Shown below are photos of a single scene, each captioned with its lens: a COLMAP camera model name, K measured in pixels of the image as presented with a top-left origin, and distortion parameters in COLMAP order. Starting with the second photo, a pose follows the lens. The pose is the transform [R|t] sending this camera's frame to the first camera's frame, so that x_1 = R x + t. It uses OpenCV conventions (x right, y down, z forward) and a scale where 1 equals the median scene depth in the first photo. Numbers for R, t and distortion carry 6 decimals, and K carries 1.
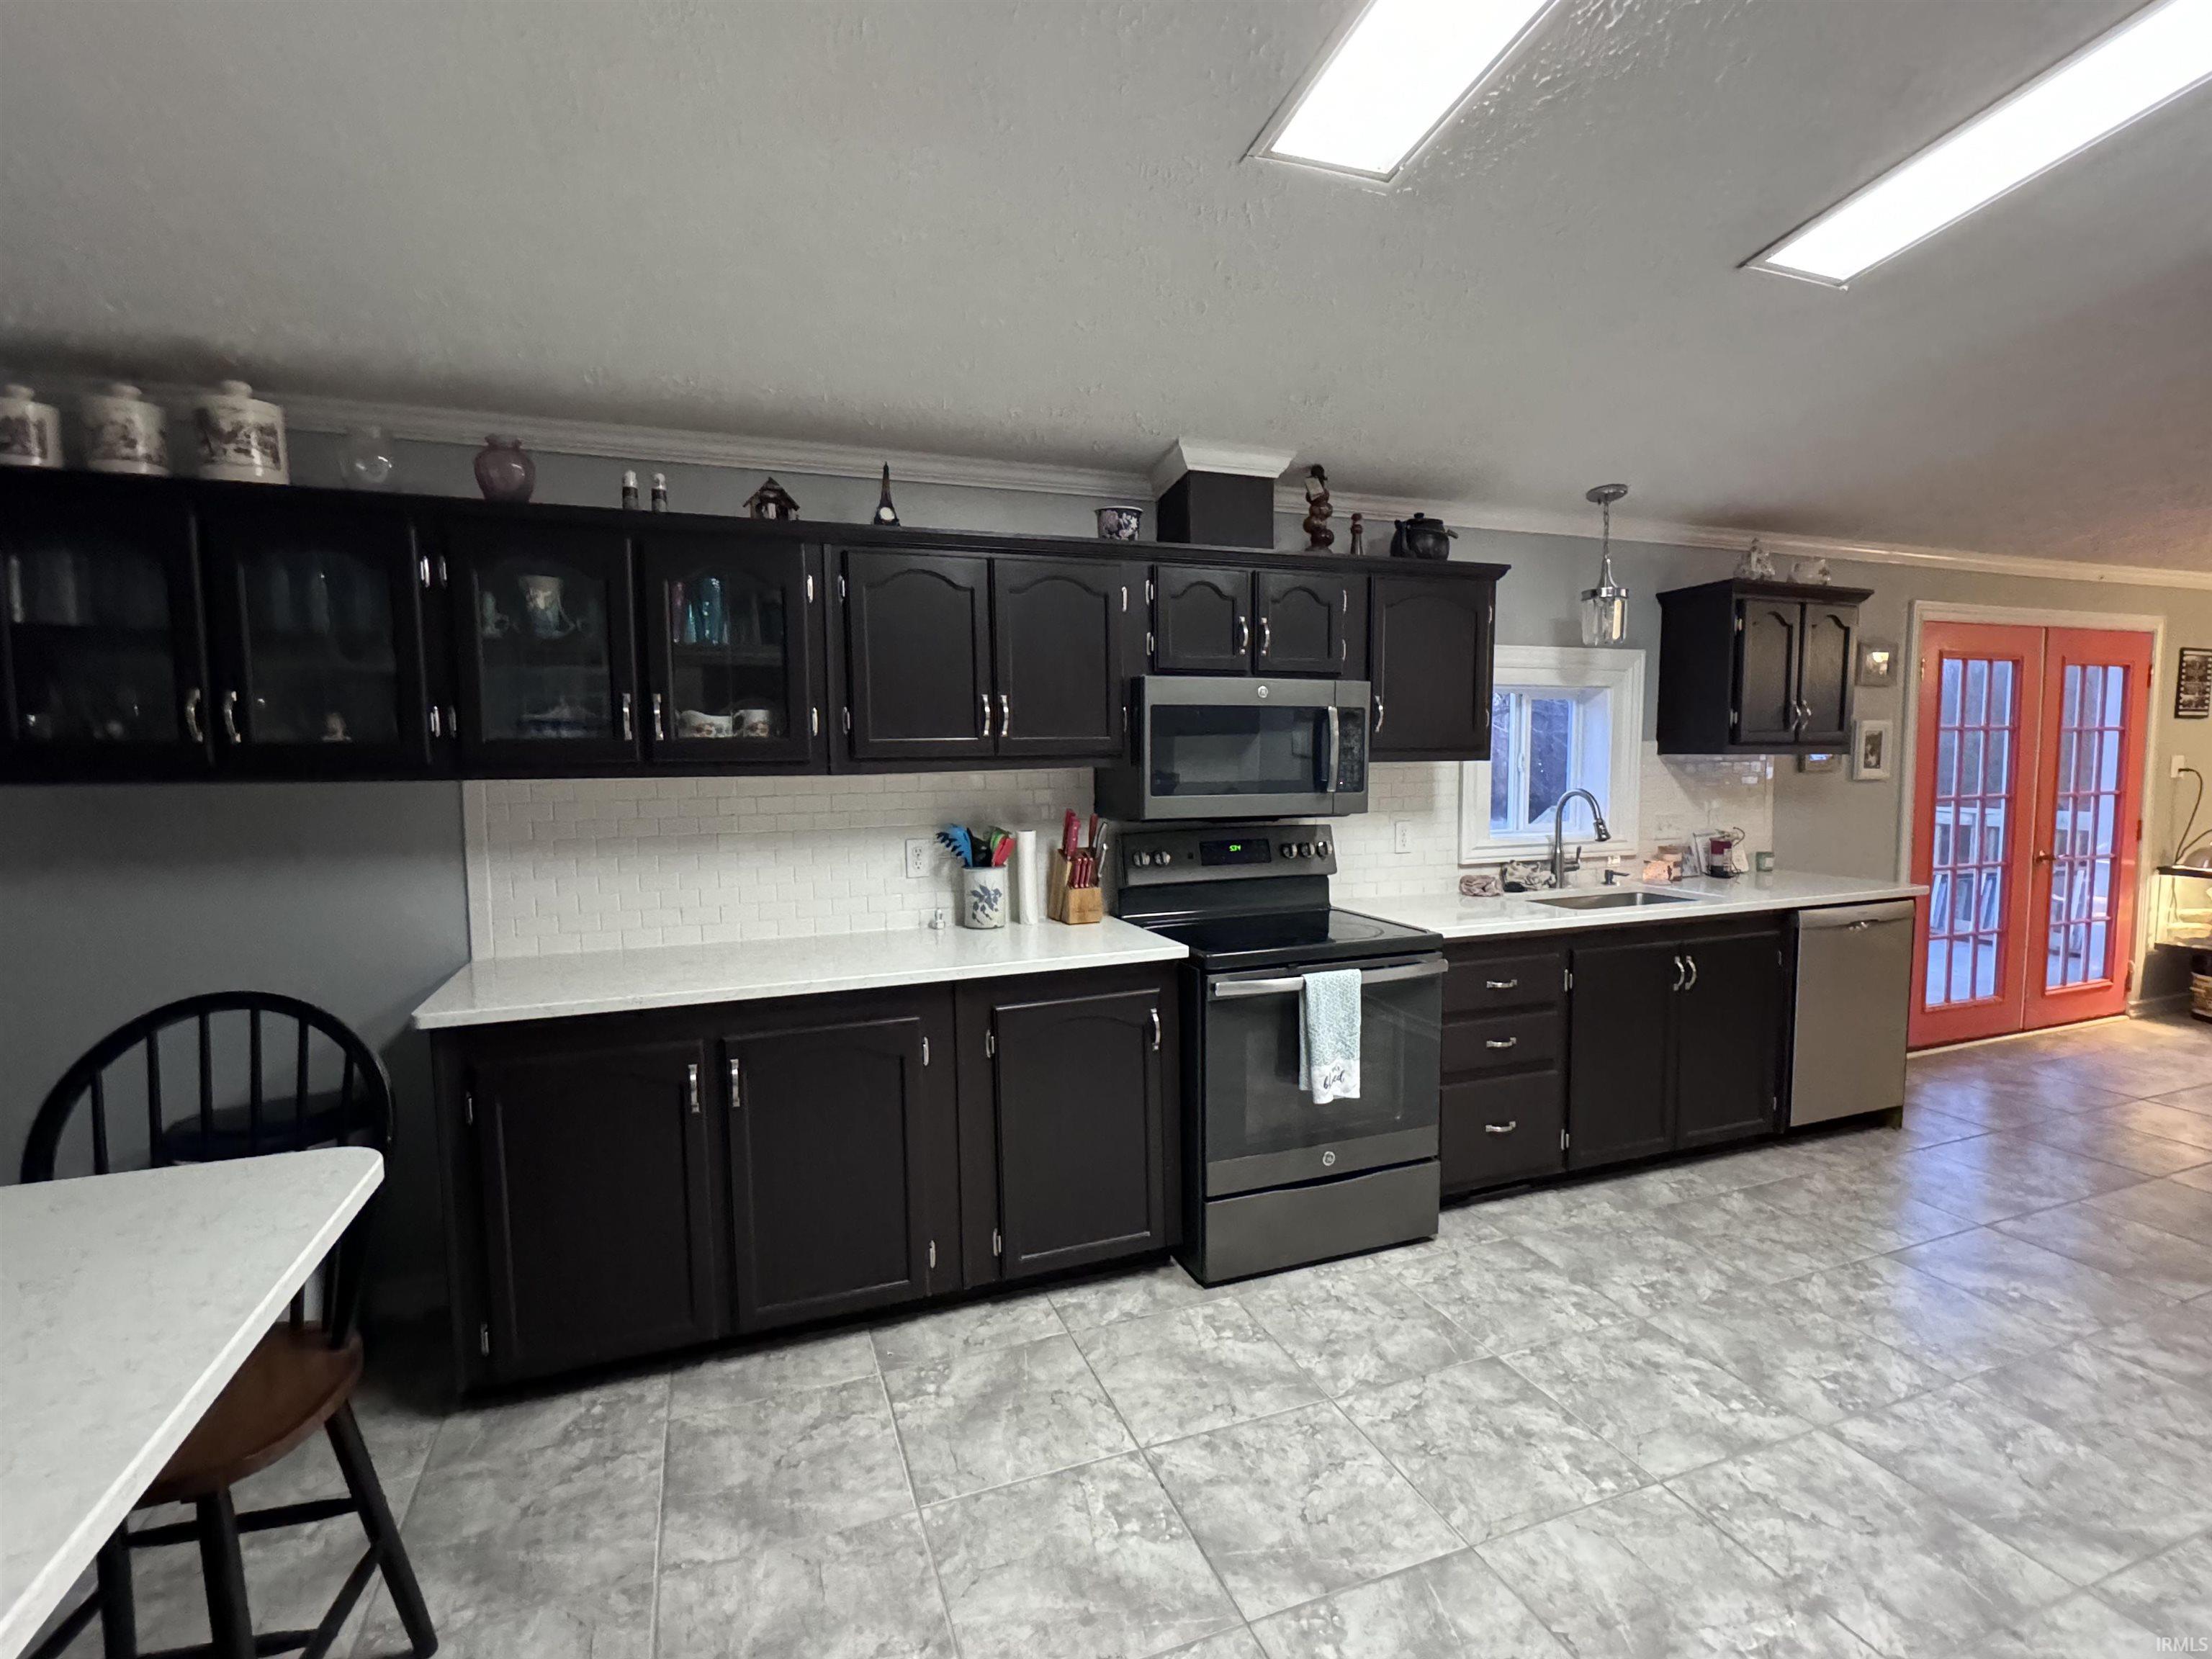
lens RADIAL K [[1027.1, 0, 1103.1], [0, 1027.1, 839.6], [0, 0, 1]] dist [0.002228, -0.001057]
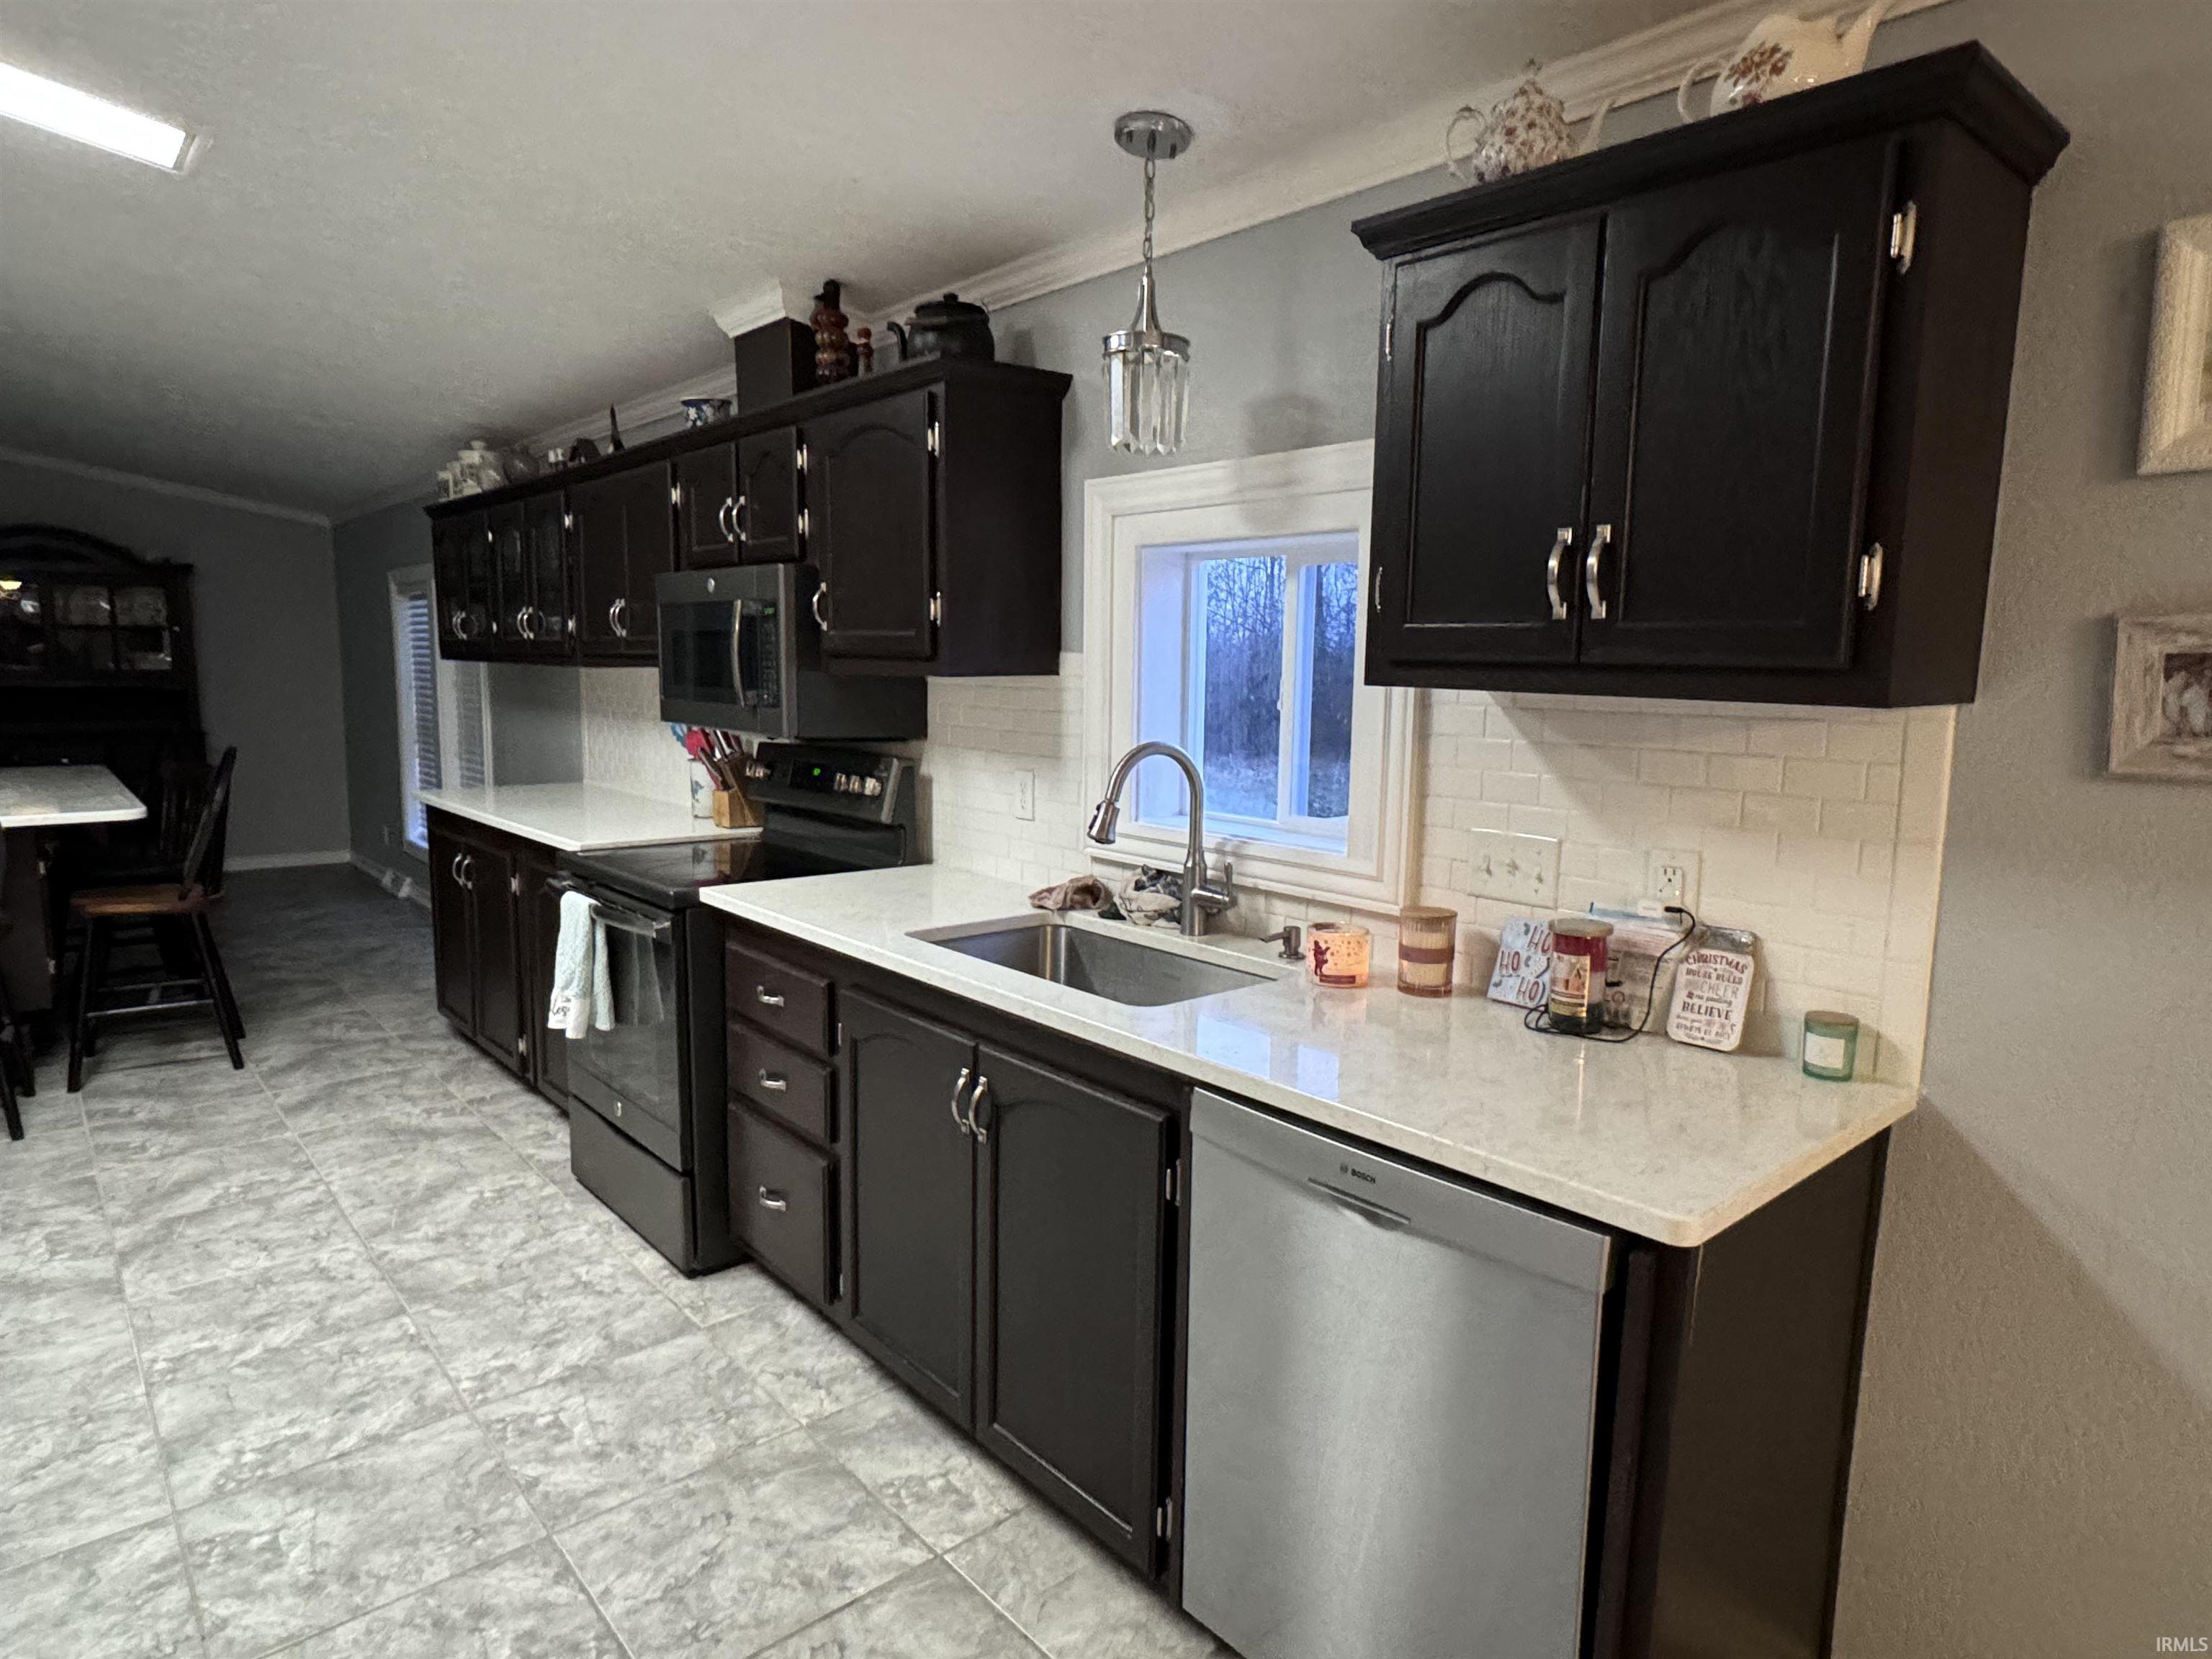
lens RADIAL K [[1262.8, 0, 1127.8], [0, 1262.8, 839.2], [0, 0, 1]] dist [0.002690, -0.001192]
pose [[0.364033, 0.145346, -0.919975, 1.473444], [-0.097728, 0.988257, 0.117463, -0.104855], [0.926245, 0.047147, 0.373963, 1.066293]]
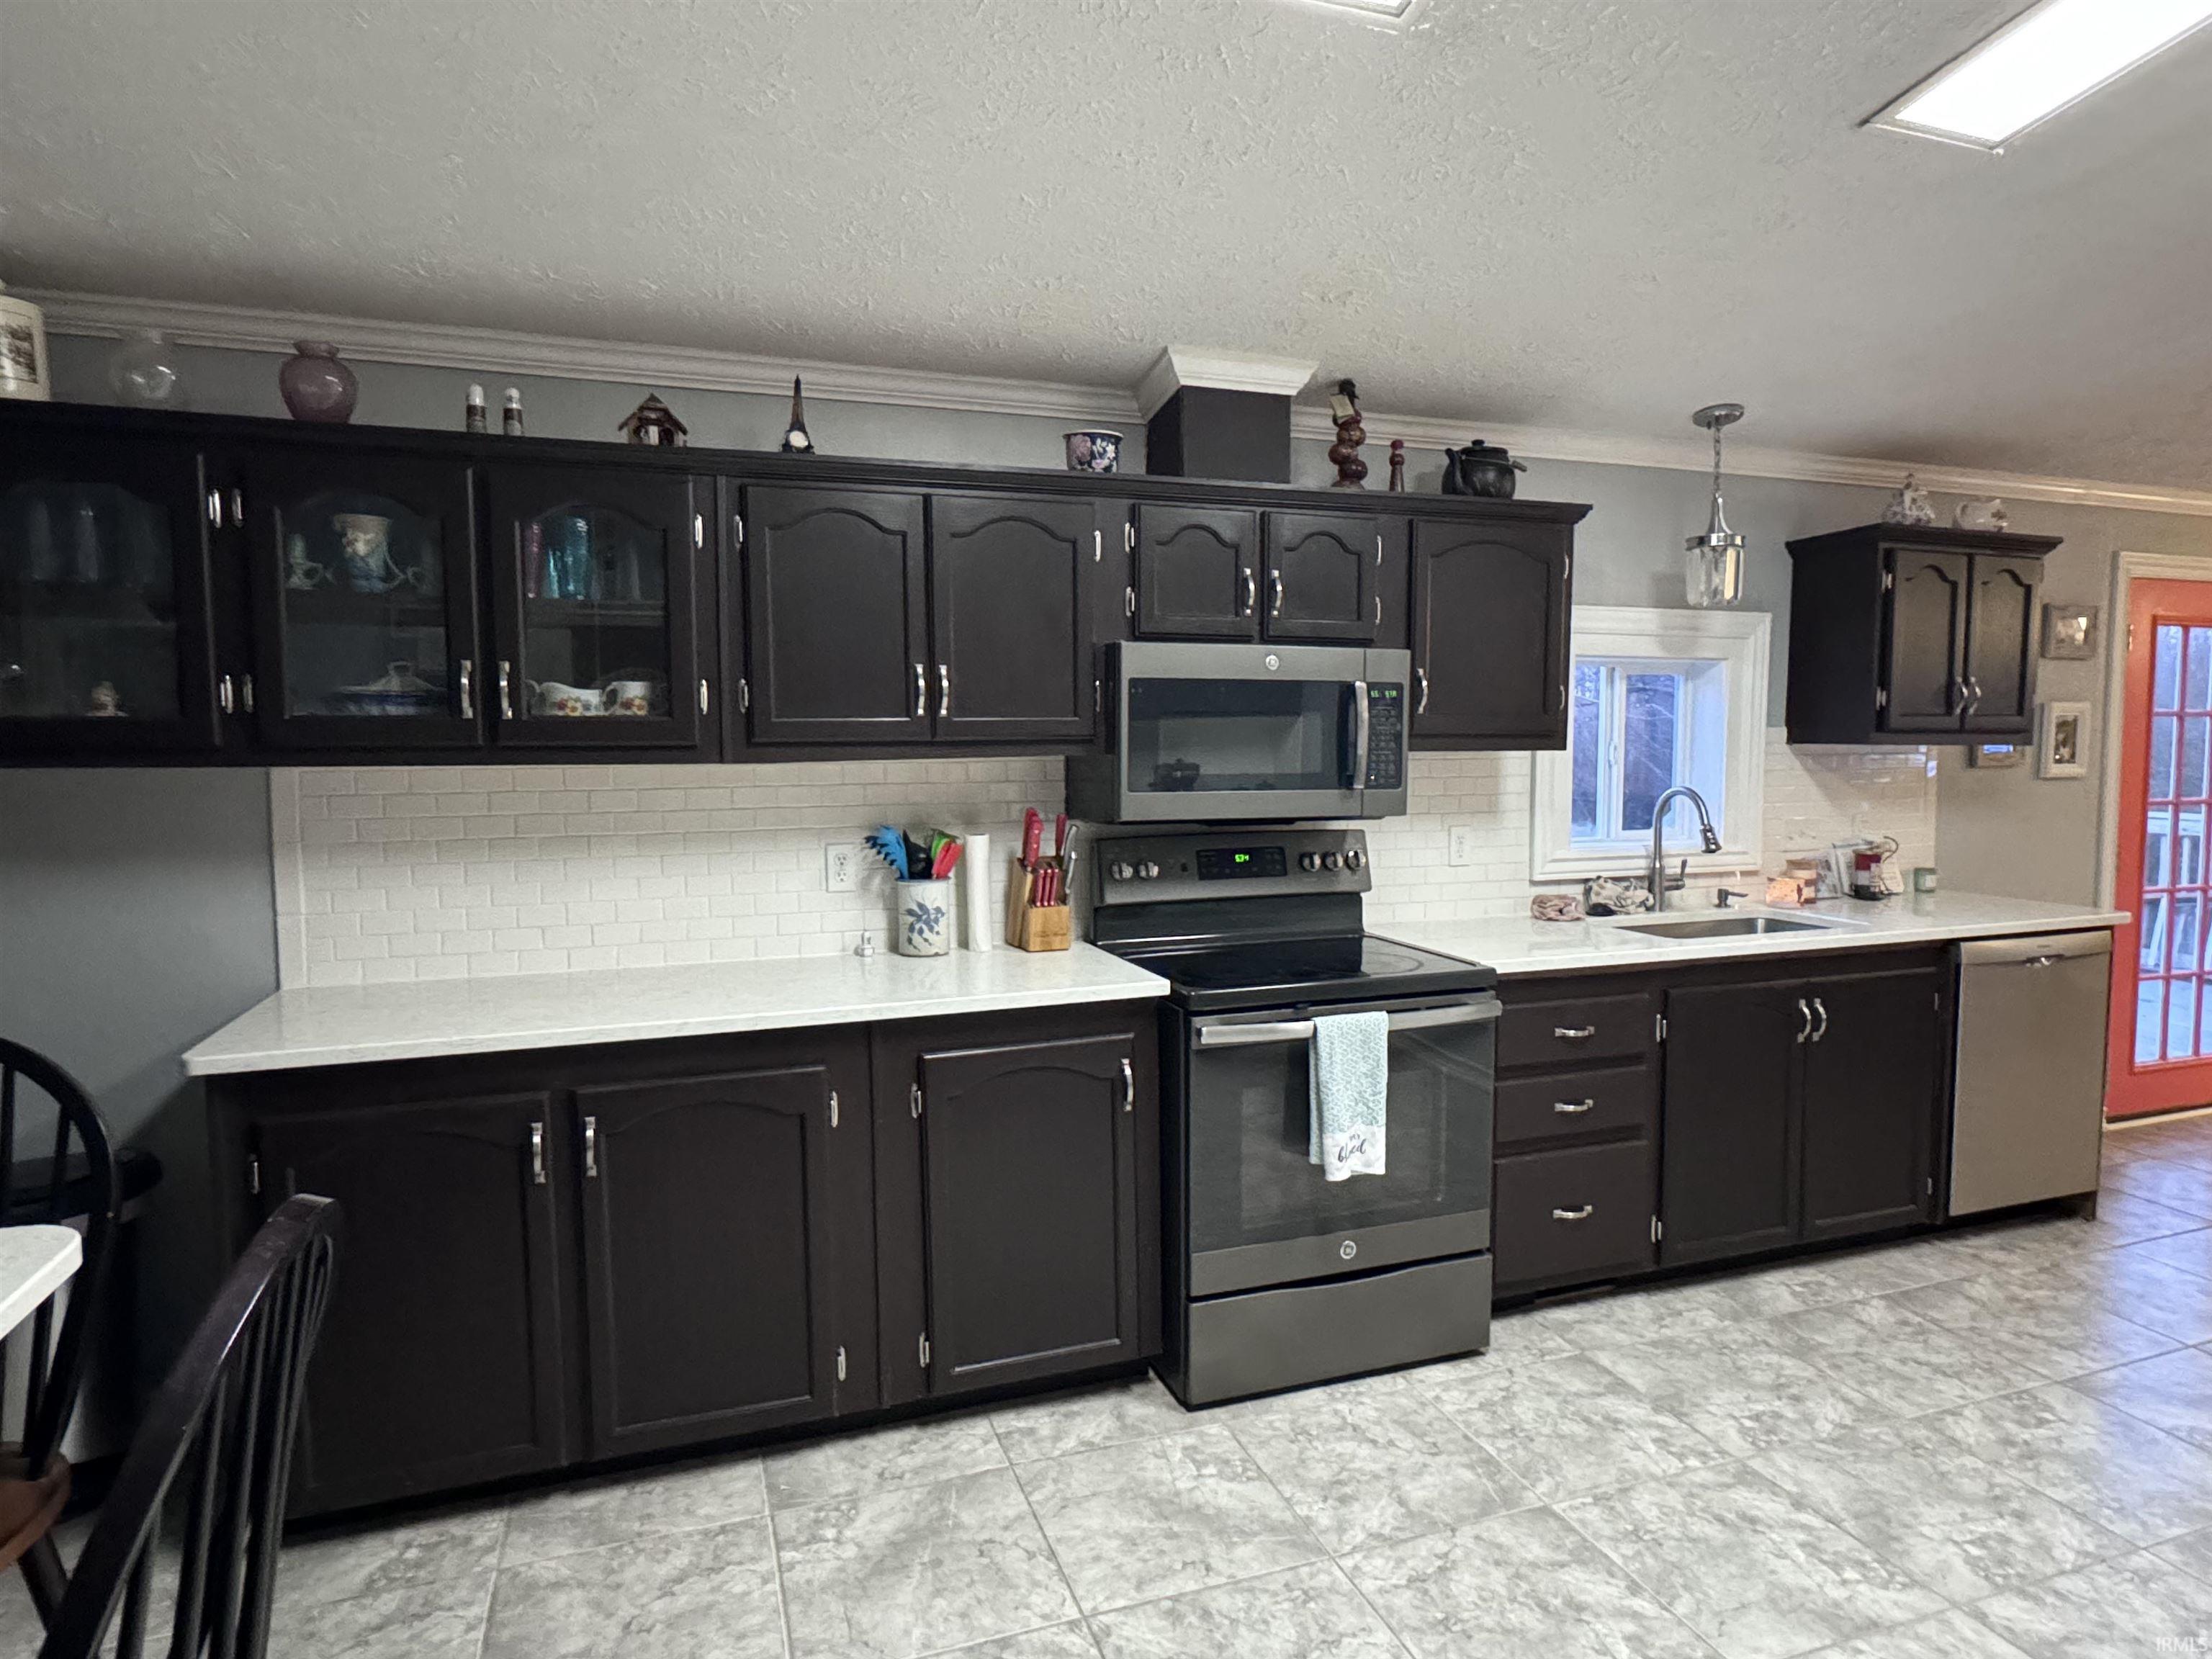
lens RADIAL K [[1262.8, 0, 1110.2], [0, 1262.8, 839.0], [0, 0, 1]] dist [0.002690, -0.001192]
pose [[0.999757, 0.006745, -0.020981, 0.058499], [-0.006881, 0.999956, -0.006423, 0.000524], [0.020936, 0.006566, 0.999759, 0.019593]]
